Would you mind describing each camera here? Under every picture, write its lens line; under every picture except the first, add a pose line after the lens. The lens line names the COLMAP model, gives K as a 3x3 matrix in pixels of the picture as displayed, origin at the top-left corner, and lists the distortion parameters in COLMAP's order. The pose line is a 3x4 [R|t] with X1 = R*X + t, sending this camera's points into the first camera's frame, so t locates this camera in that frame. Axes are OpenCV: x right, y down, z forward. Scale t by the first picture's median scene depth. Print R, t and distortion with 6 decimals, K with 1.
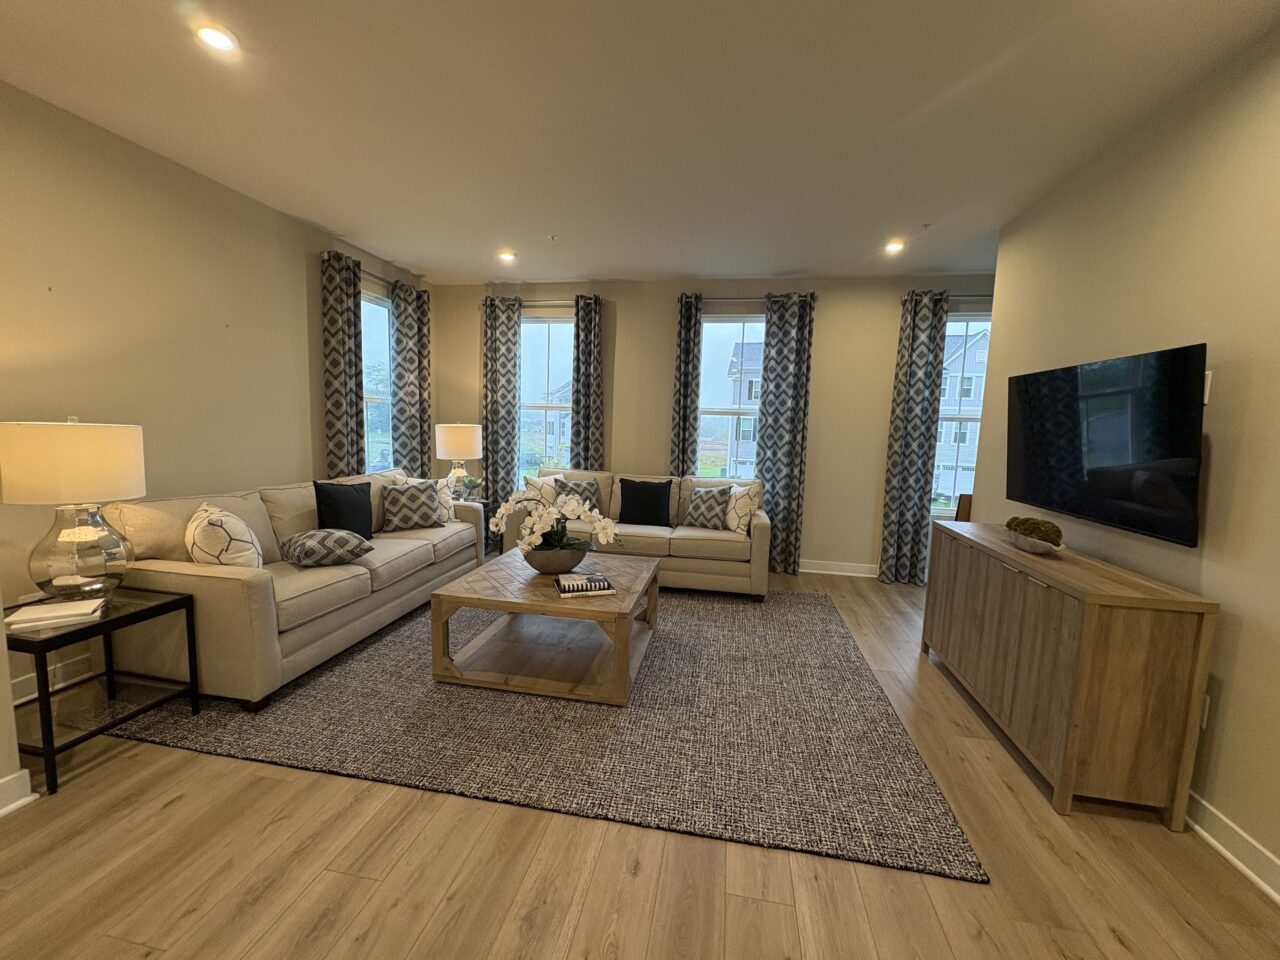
lens RADIAL K [[507.7, 0, 637.4], [0, 507.7, 475.1], [0, 0, 1]] dist [0.000646, -0.000318]
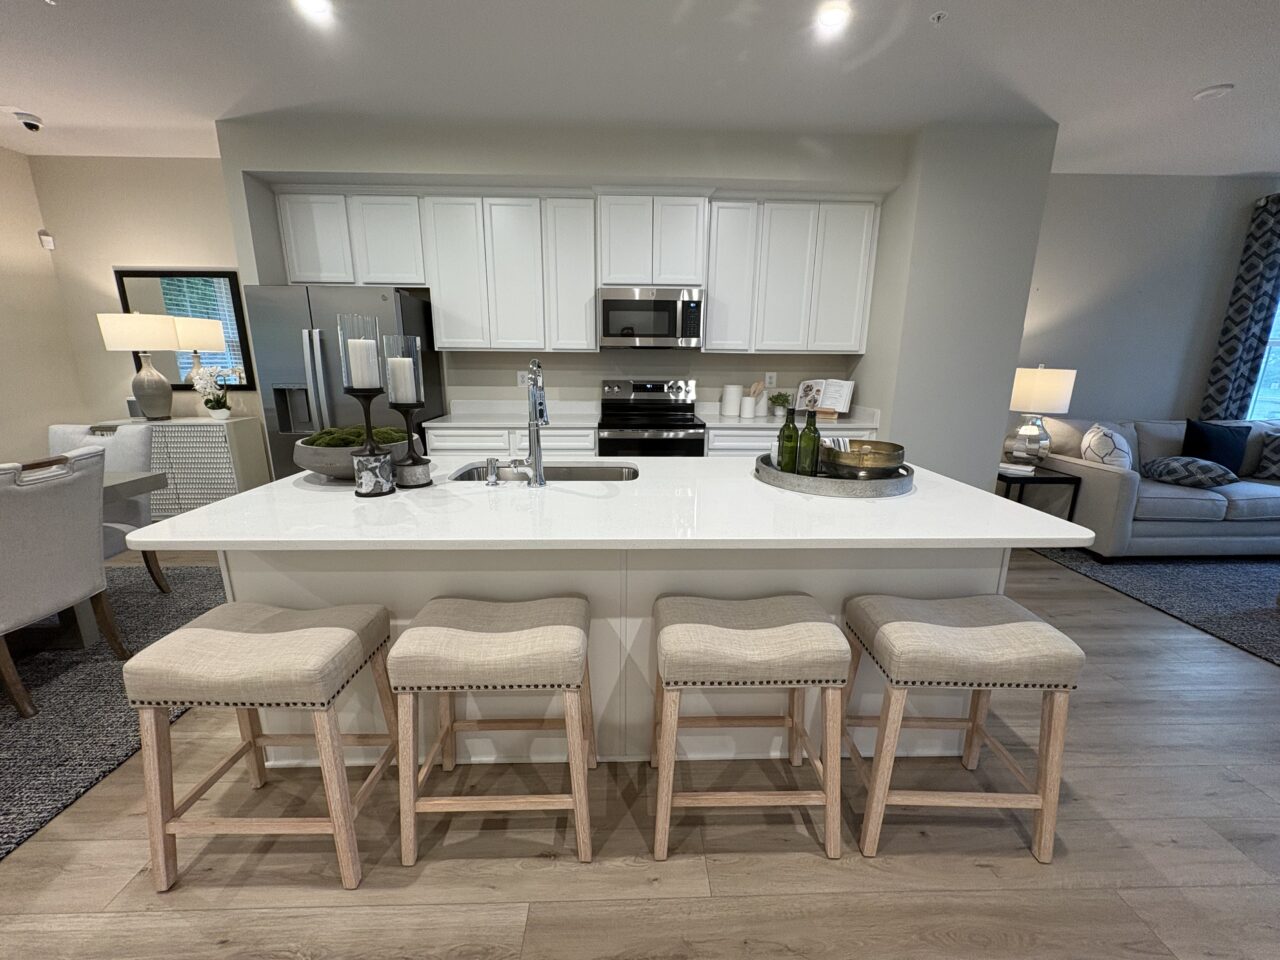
lens RADIAL K [[507.7, 0, 639.5], [0, 507.7, 482.5], [0, 0, 1]] dist [0.000646, -0.000318]
pose [[0.212503, 0.201635, -0.956131, 0.274708], [-0.098840, 0.977896, 0.184257, 0.072914], [0.972149, 0.055349, 0.227735, -0.548127]]
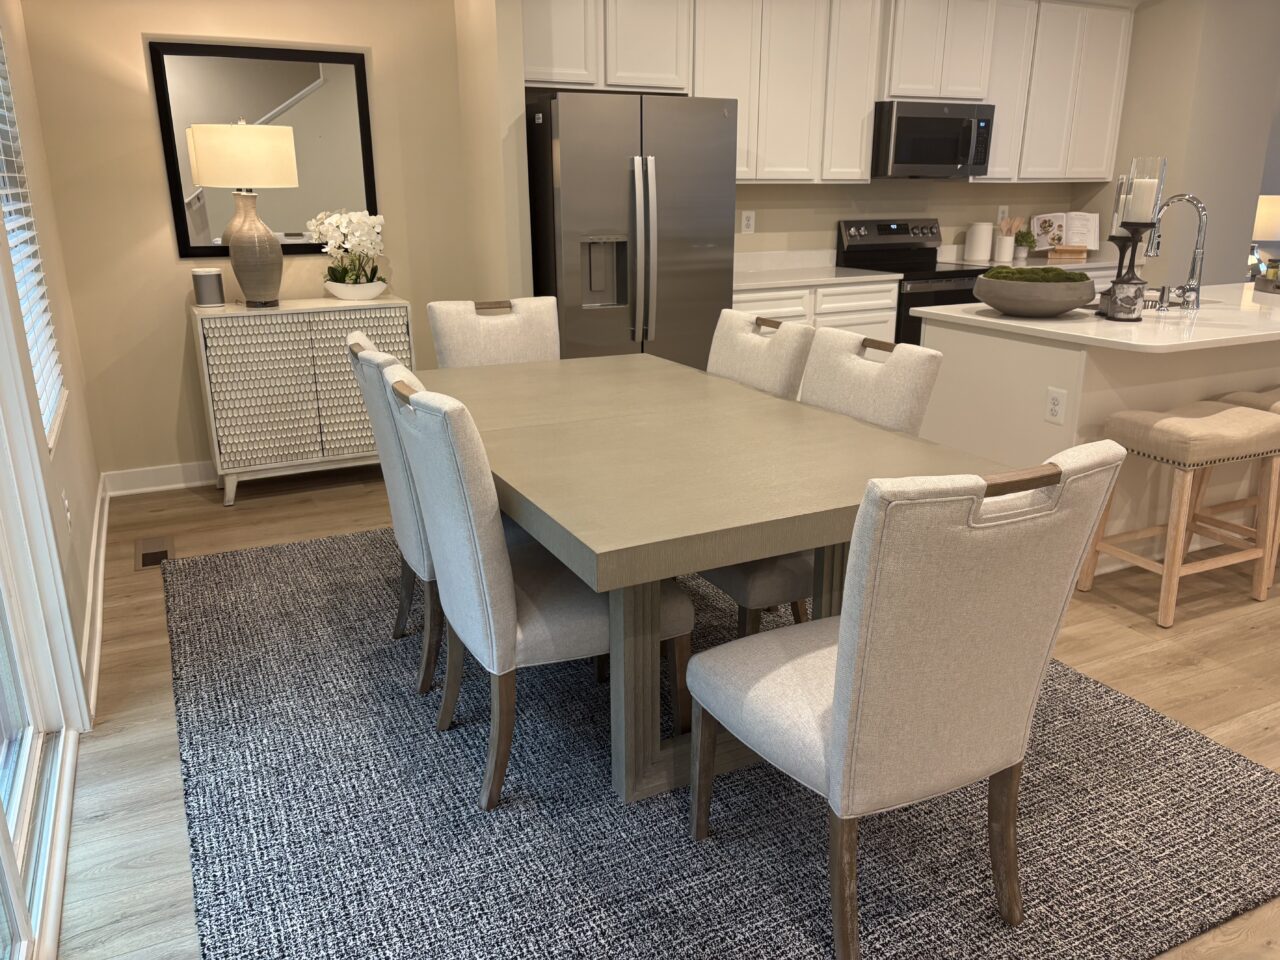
lens RADIAL K [[981.9, 0, 639.8], [0, 981.9, 474.1], [0, 0, 1]] dist [0.009095, 0.008993]
pose [[0.608365, 0.177548, -0.773543, 0.268398], [-0.051308, 0.981415, 0.184908, 0.233493], [0.791997, -0.072803, 0.606168, -2.022739]]
